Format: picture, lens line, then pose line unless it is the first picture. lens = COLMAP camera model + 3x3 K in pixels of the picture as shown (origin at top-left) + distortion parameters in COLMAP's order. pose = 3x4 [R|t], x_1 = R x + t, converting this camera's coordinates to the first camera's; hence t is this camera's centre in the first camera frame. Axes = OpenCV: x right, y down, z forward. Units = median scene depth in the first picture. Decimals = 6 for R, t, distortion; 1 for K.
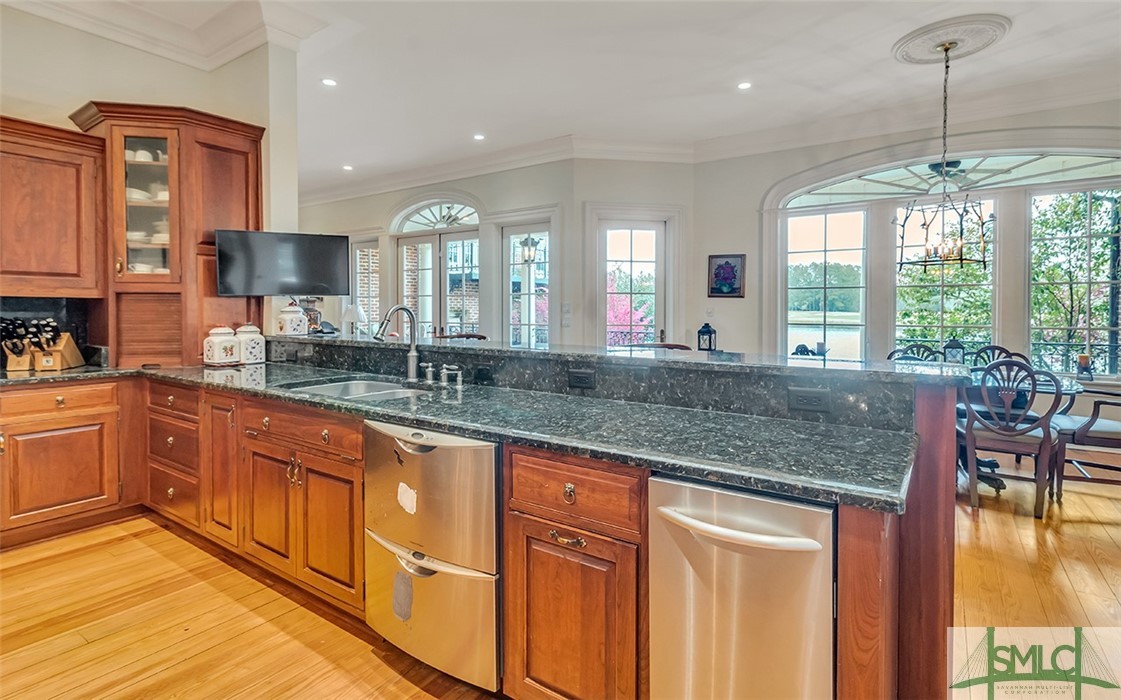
lens RADIAL K [[565.4, 0, 558.9], [0, 565.4, 318.9], [0, 0, 1]] dist [0.005826, 0.000729]
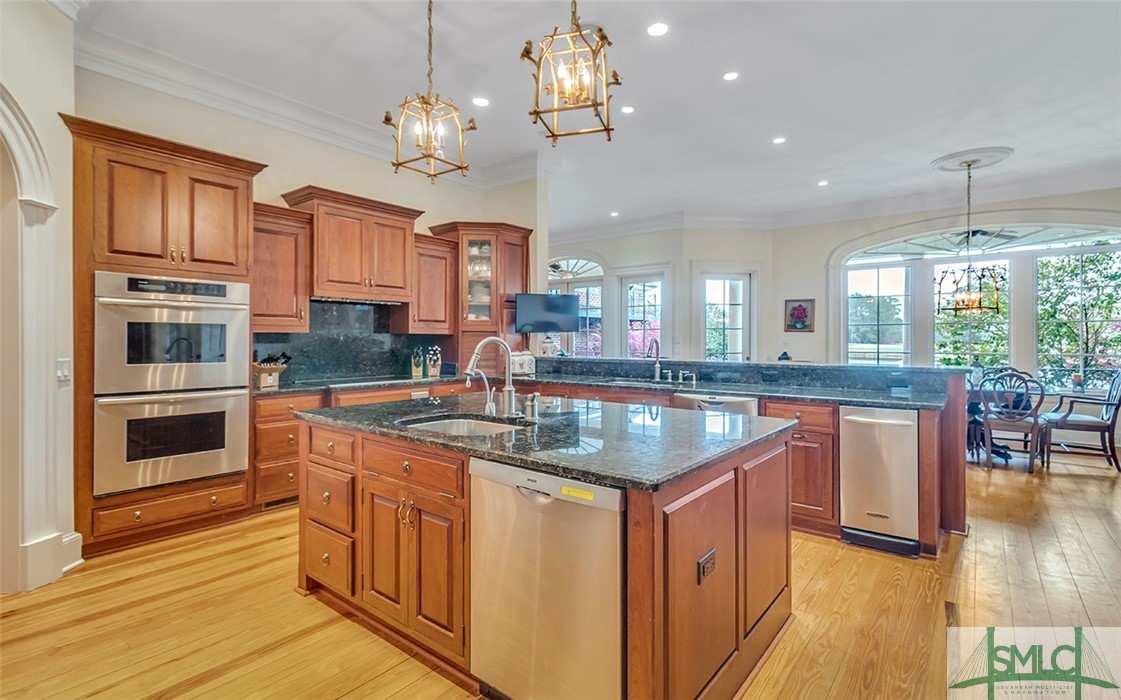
lens RADIAL K [[539.5, 0, 567.5], [0, 539.5, 342.6], [0, 0, 1]] dist [0.005942, 0.000208]
pose [[0.998470, 0.000058, -0.055304, -0.323880], [-0.000864, 0.999894, -0.014557, 0.010165], [0.055297, 0.014582, 0.998363, -0.524428]]
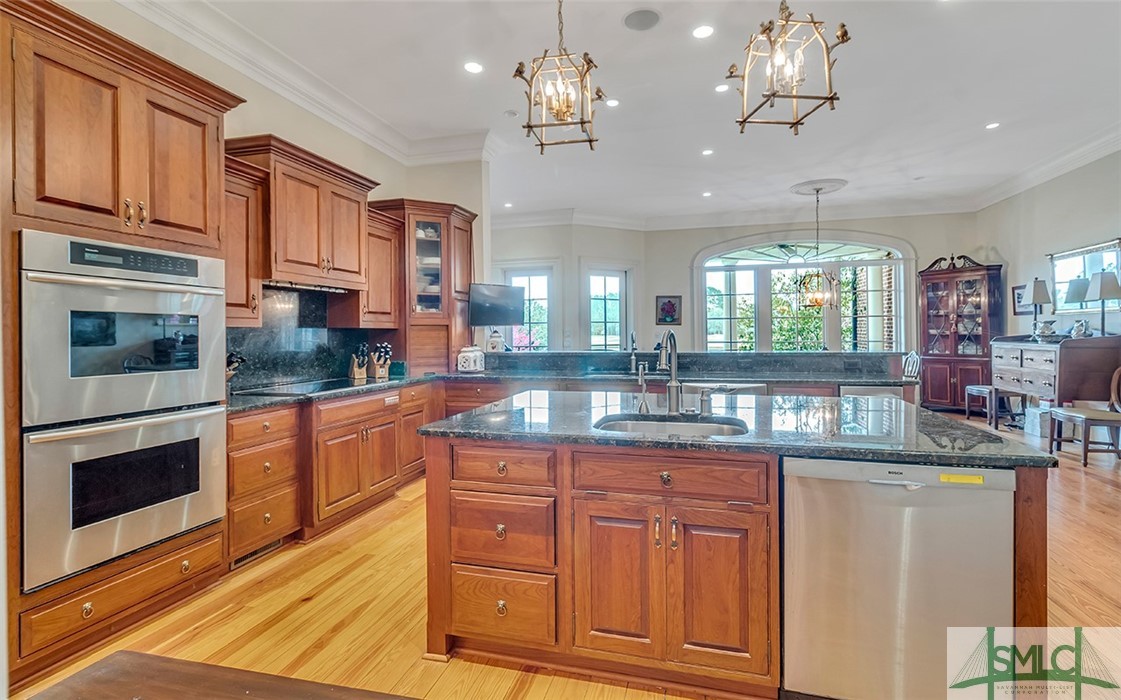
lens RADIAL K [[532.2, 0, 590.2], [0, 532.2, 336.1], [0, 0, 1]] dist [0.000975, 0.000151]
pose [[0.936272, -0.012732, 0.351044, -0.717833], [0.018121, 0.999763, -0.012070, 0.007619], [-0.350808, 0.017662, 0.936281, -0.411401]]
